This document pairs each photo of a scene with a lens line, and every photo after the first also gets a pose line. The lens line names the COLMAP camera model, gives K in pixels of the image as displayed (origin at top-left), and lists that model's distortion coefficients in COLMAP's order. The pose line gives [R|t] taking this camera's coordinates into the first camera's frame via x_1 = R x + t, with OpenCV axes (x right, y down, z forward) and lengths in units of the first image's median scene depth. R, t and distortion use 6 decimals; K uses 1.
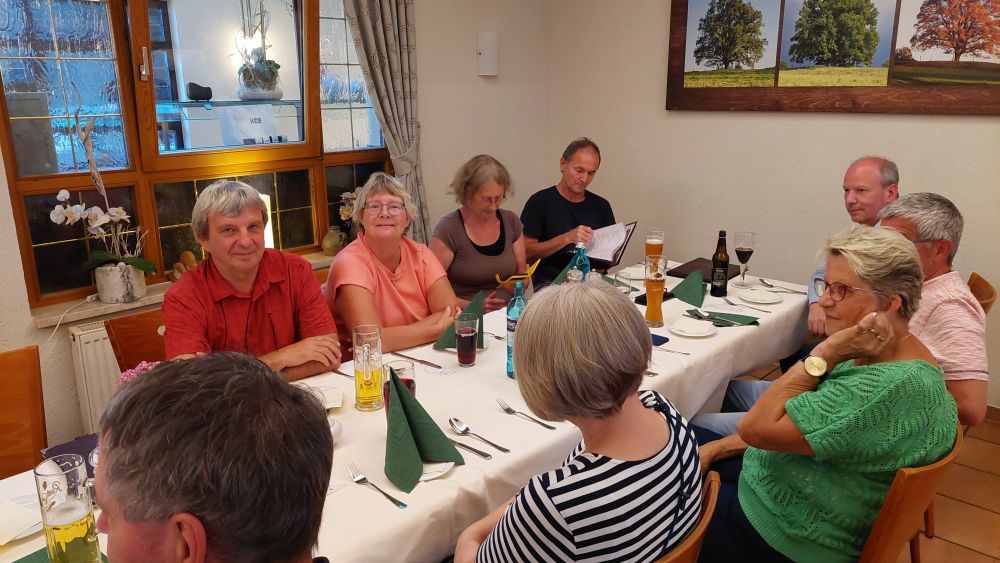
lens RADIAL K [[734.6, 0, 491.4], [0, 734.6, 272.0], [0, 0, 1]] dist [0.067222, -0.049923]
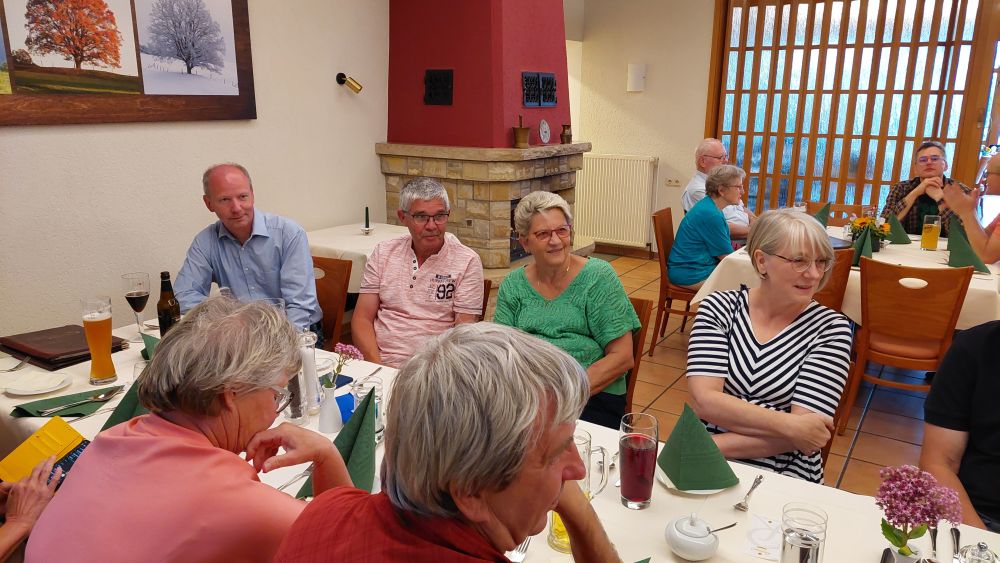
lens RADIAL K [[734.6, 0, 507.2], [0, 734.6, 283.3], [0, 0, 1]] dist [0.067222, -0.049923]
pose [[-0.164254, -0.245174, 0.955463, -0.421354], [0.238938, 0.929884, 0.279686, -0.145406], [-0.957042, 0.274236, -0.094156, 0.572533]]
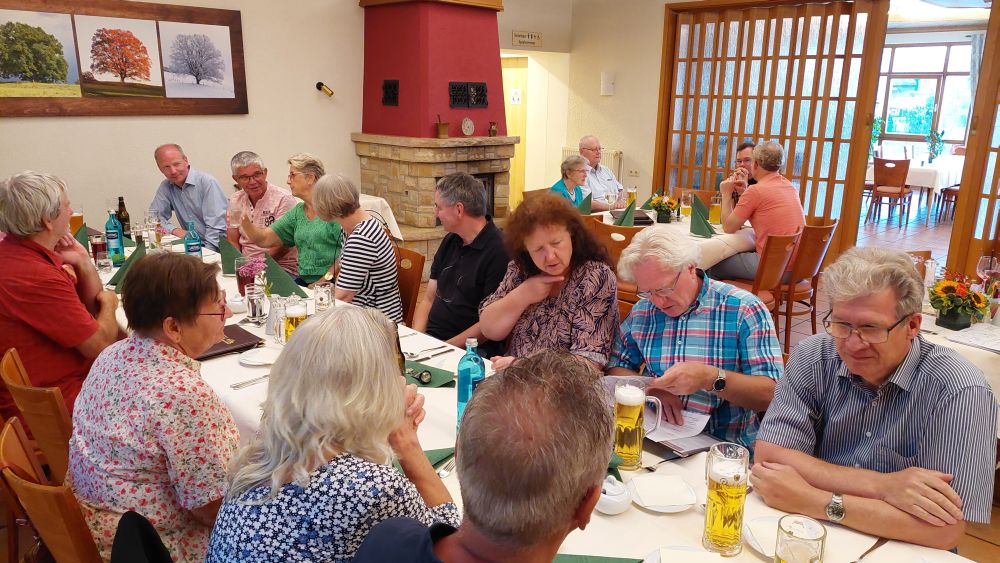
lens RADIAL K [[734.6, 0, 507.1], [0, 734.6, 288.1], [0, 0, 1]] dist [0.067222, -0.049923]
pose [[0.070831, -0.257054, 0.963798, -0.885224], [0.236768, 0.942943, 0.234091, -0.039924], [-0.968981, 0.211616, 0.127651, 0.080078]]
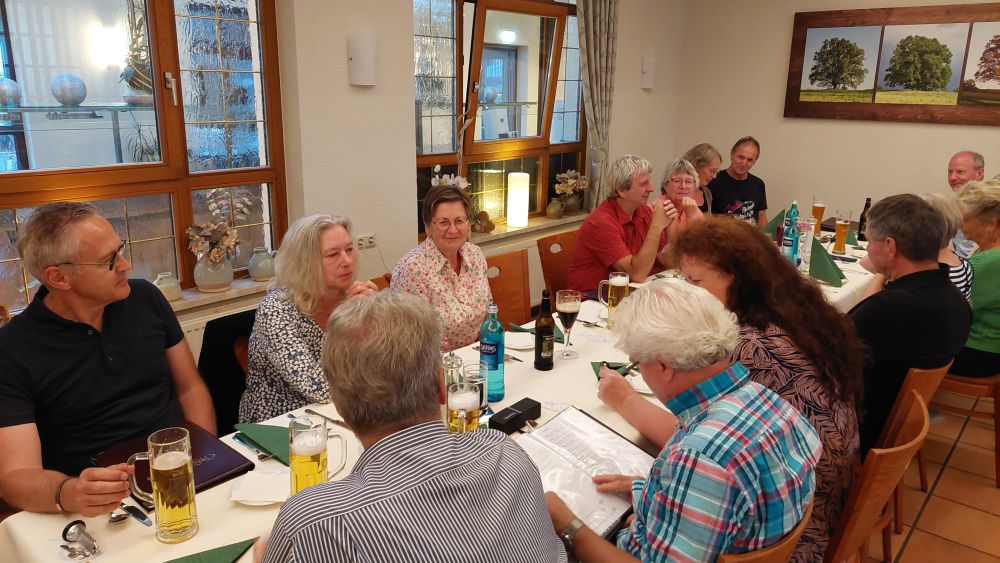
lens RADIAL K [[734.6, 0, 500.0], [0, 734.6, 272.3], [0, 0, 1]] dist [0.067222, -0.049923]
pose [[0.998421, 0.011516, 0.054973, -0.421578], [-0.011516, 0.999934, -0.000315, 0.085761], [-0.054973, -0.000318, 0.998488, -0.397496]]
